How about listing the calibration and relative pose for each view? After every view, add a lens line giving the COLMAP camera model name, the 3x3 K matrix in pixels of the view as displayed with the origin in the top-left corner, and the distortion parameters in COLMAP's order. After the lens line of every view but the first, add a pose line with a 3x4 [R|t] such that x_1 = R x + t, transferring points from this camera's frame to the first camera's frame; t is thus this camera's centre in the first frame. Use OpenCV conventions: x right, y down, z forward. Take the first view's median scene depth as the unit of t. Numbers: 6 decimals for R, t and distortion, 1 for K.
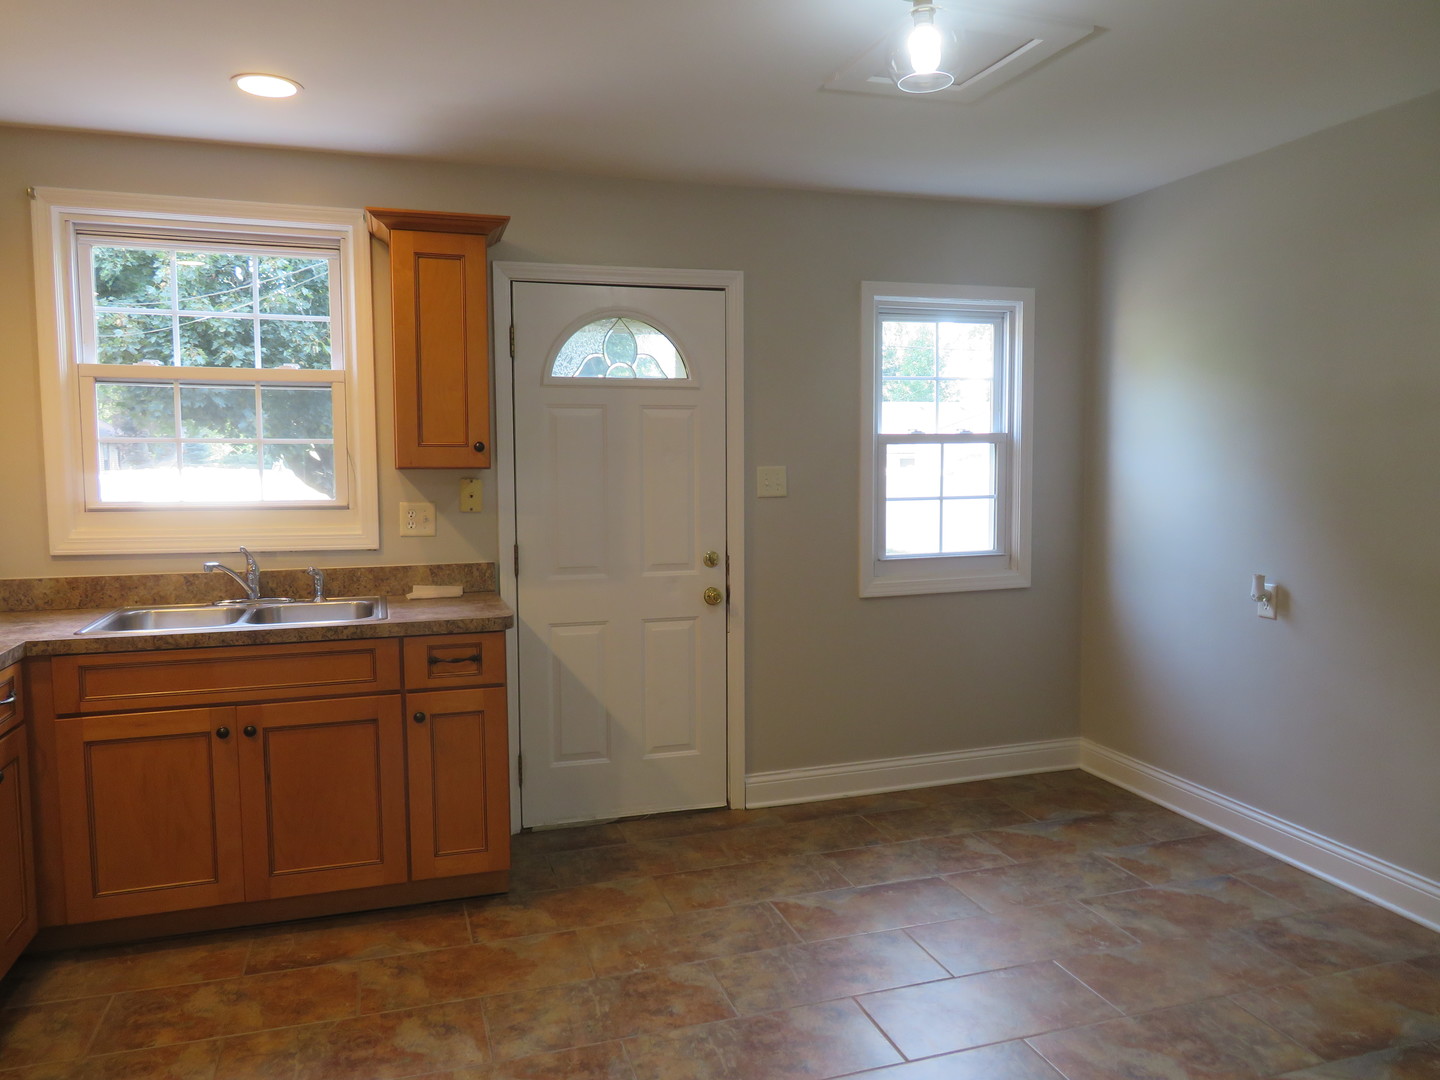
lens RADIAL K [[1032.9, 0, 715.5], [0, 1032.9, 539.6], [0, 0, 1]] dist [-0.009179, -0.001433]
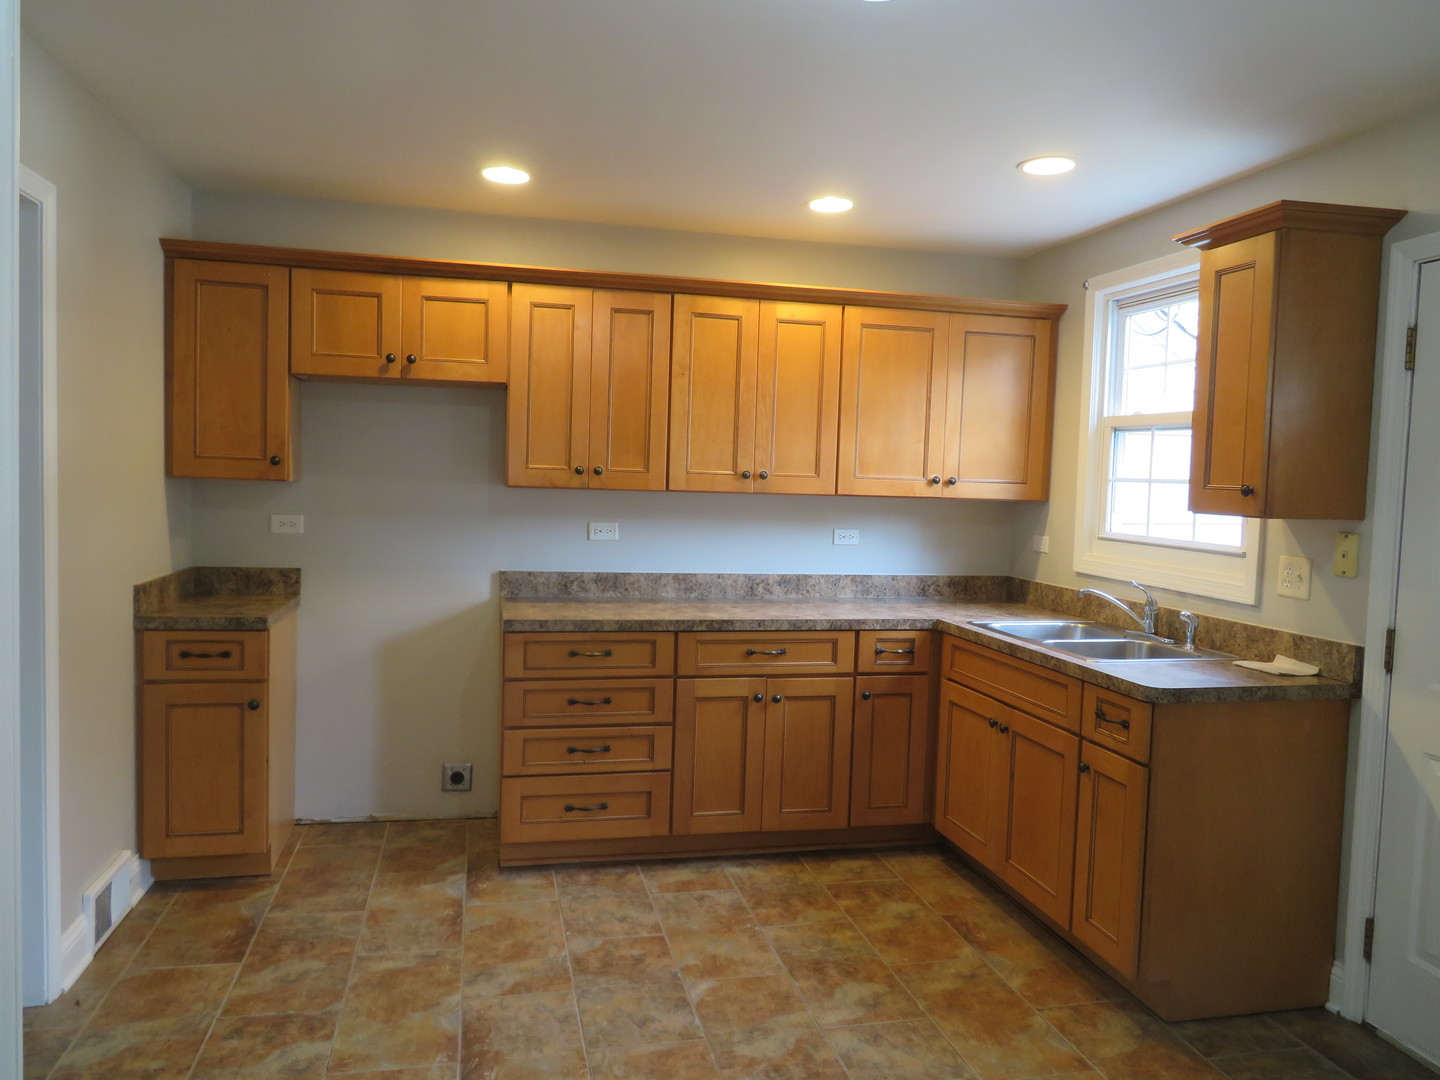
lens RADIAL K [[1032.9, 0, 715.5], [0, 1032.9, 539.6], [0, 0, 1]] dist [-0.009179, -0.001433]
pose [[-0.092639, 0.060411, -0.993865, 0.698788], [-0.109828, 0.991447, 0.070501, -0.069125], [0.989624, 0.115686, -0.085211, 0.732670]]
